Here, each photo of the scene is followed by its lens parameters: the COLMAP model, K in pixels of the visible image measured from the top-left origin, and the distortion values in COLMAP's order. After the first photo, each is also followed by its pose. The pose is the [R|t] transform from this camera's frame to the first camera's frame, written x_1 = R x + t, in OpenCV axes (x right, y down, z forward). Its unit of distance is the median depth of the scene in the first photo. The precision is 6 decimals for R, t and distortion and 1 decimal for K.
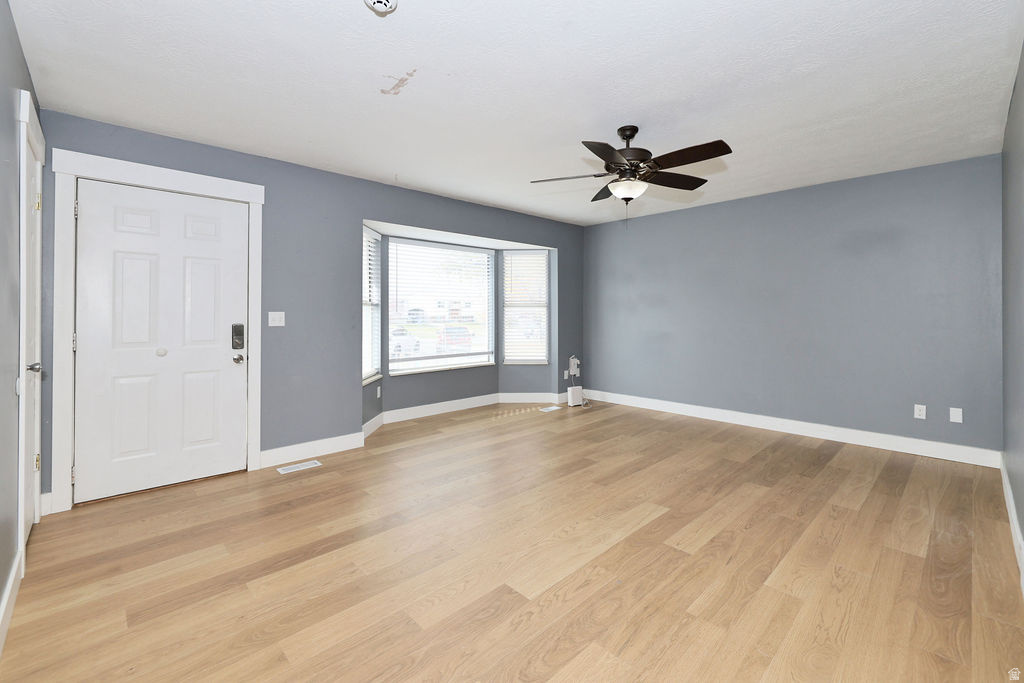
lens RADIAL K [[451.3, 0, 511.9], [0, 451.3, 314.6], [0, 0, 1]] dist [-0.002411, -0.000828]
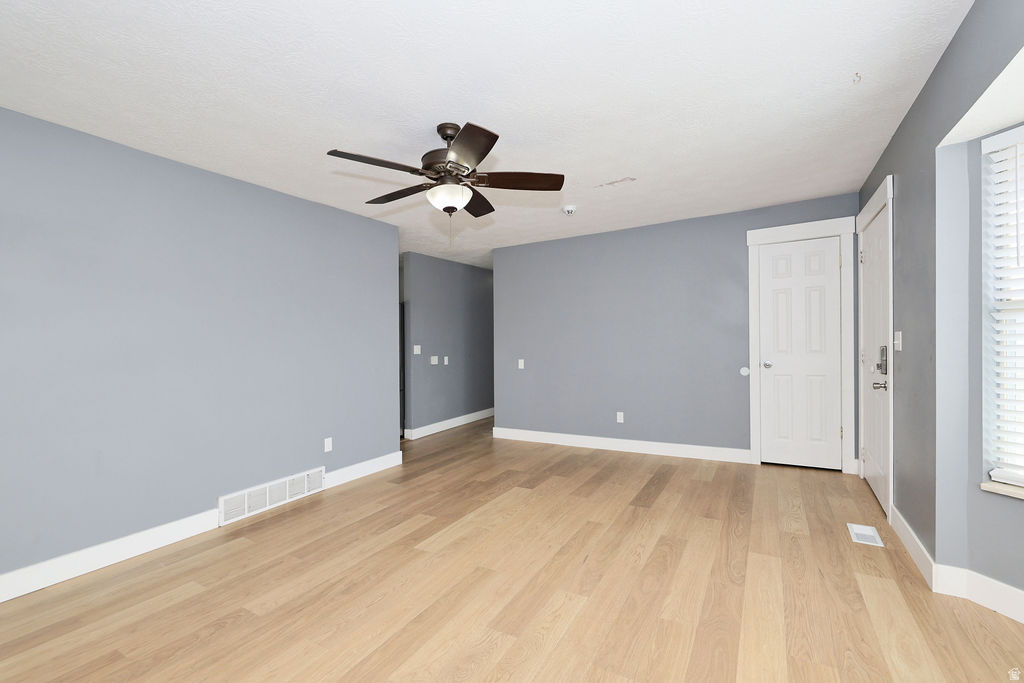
lens RADIAL K [[436.9, 0, 514.9], [0, 436.9, 334.0], [0, 0, 1]] dist [-0.000253, -0.000108]
pose [[-0.961443, 0.021809, -0.274140, 0.370047], [0.026666, 0.999546, -0.014004, -0.014544], [0.273710, -0.020774, -0.961588, 1.889422]]
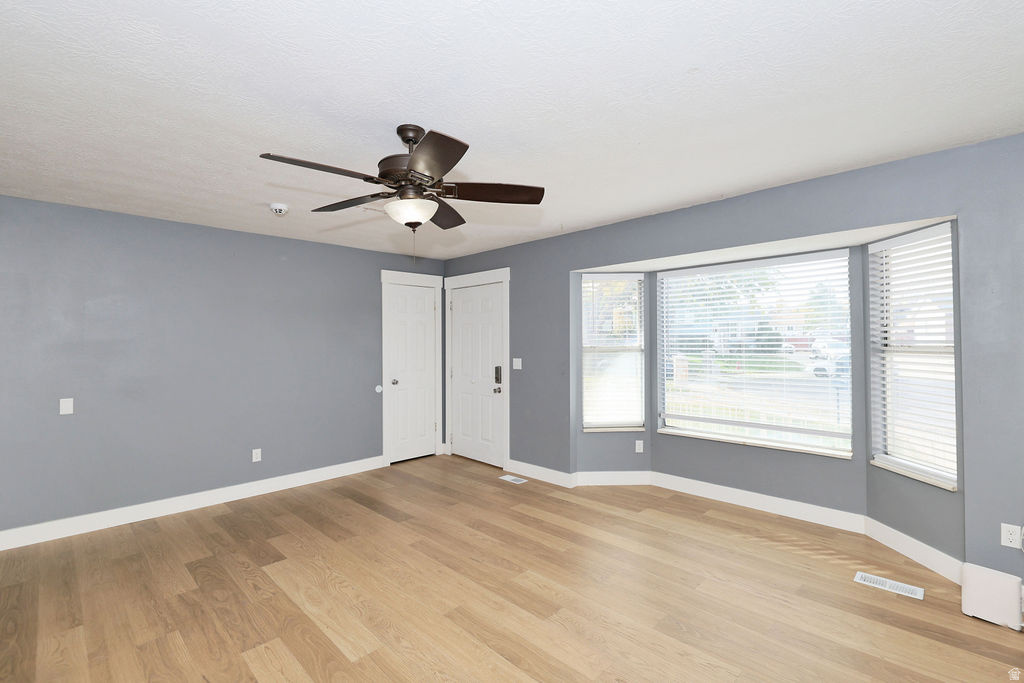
lens RADIAL K [[459.1, 0, 510.4], [0, 459.1, 342.6], [0, 0, 1]] dist [-0.002010, -0.000281]
pose [[0.014549, -0.000077, -0.999894, 1.021155], [0.008182, 0.999967, 0.000042, -0.065049], [0.999861, -0.008182, 0.014550, 1.180903]]
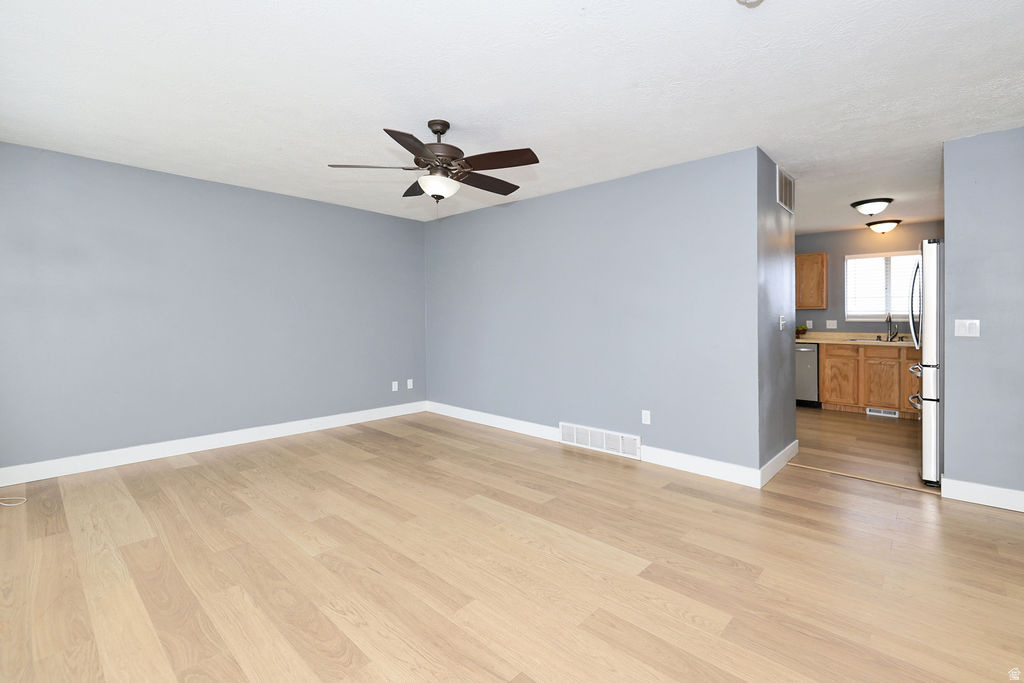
lens RADIAL K [[451.3, 0, 511.9], [0, 451.3, 314.6], [0, 0, 1]] dist [-0.002411, -0.000828]
pose [[-0.065256, 0.010409, 0.997814, -0.722983], [-0.001230, 0.999944, -0.010511, 0.002711], [-0.997868, -0.001913, -0.065240, 0.941133]]
